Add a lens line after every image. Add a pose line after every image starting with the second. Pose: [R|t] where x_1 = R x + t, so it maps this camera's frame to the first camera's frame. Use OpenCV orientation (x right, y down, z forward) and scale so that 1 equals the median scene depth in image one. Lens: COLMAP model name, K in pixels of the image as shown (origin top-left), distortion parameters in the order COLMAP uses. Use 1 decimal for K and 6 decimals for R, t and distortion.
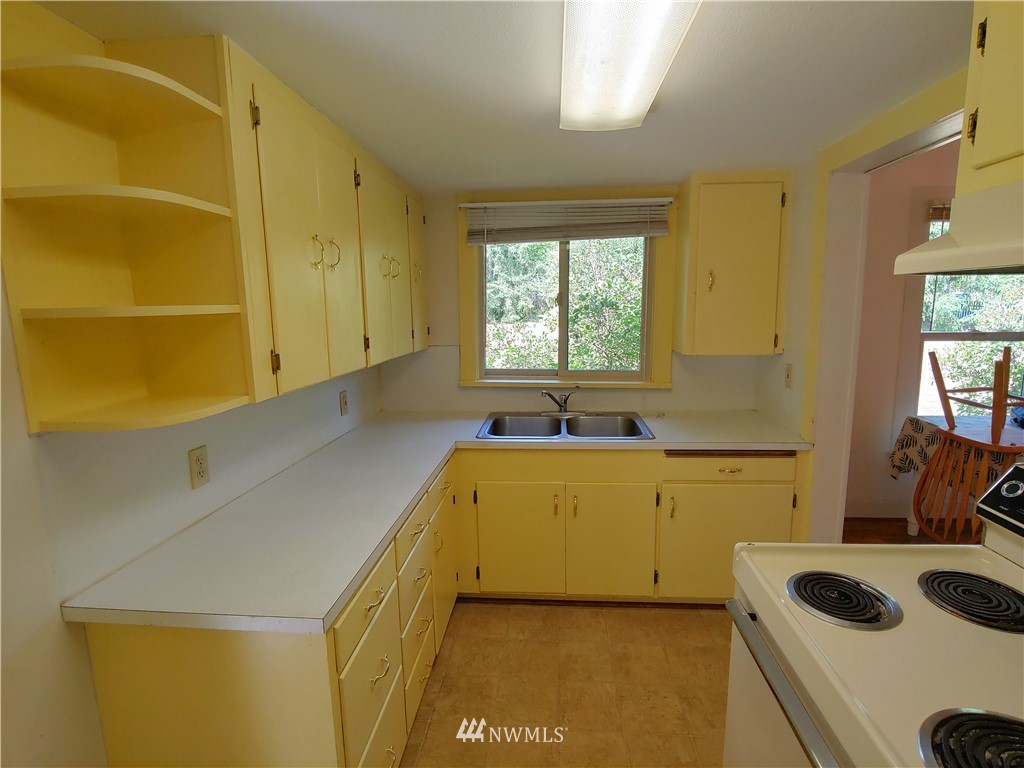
lens RADIAL K [[493.5, 0, 519.6], [0, 493.5, 378.1], [0, 0, 1]] dist [-0.025400, 0.000295]
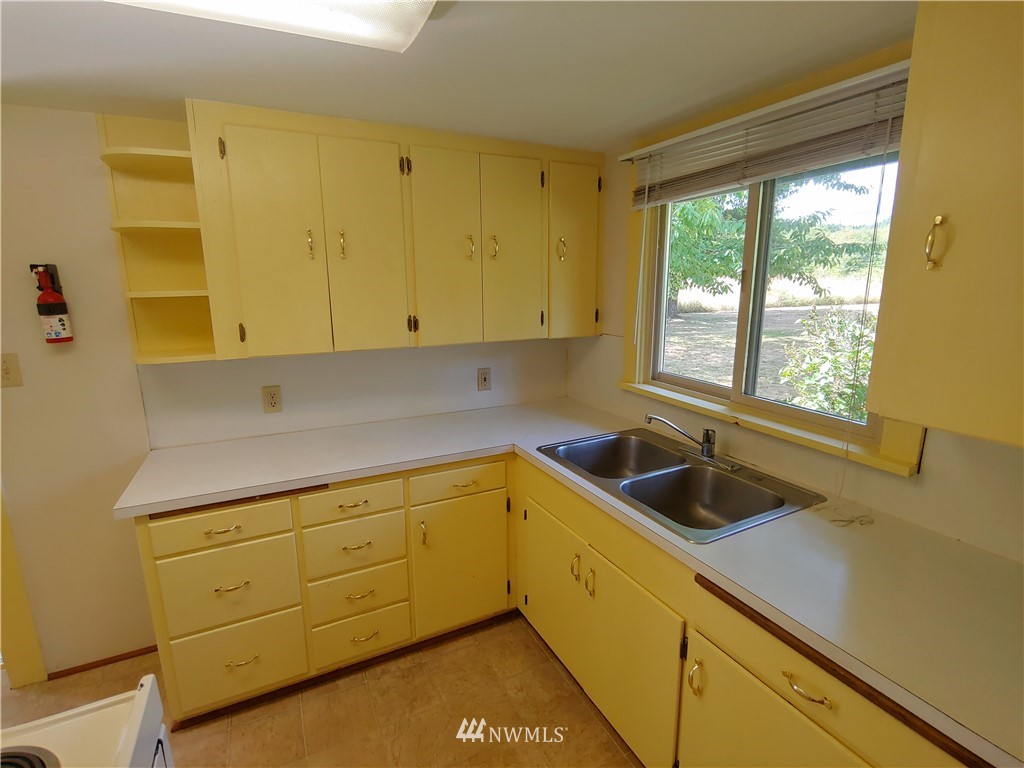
lens RADIAL K [[493.5, 0, 519.6], [0, 493.5, 378.1], [0, 0, 1]] dist [-0.025400, 0.000295]
pose [[0.515355, 0.180599, -0.837731, 0.565645], [-0.127201, 0.982834, 0.133629, -0.101893], [0.847484, 0.037694, 0.529481, 0.512884]]
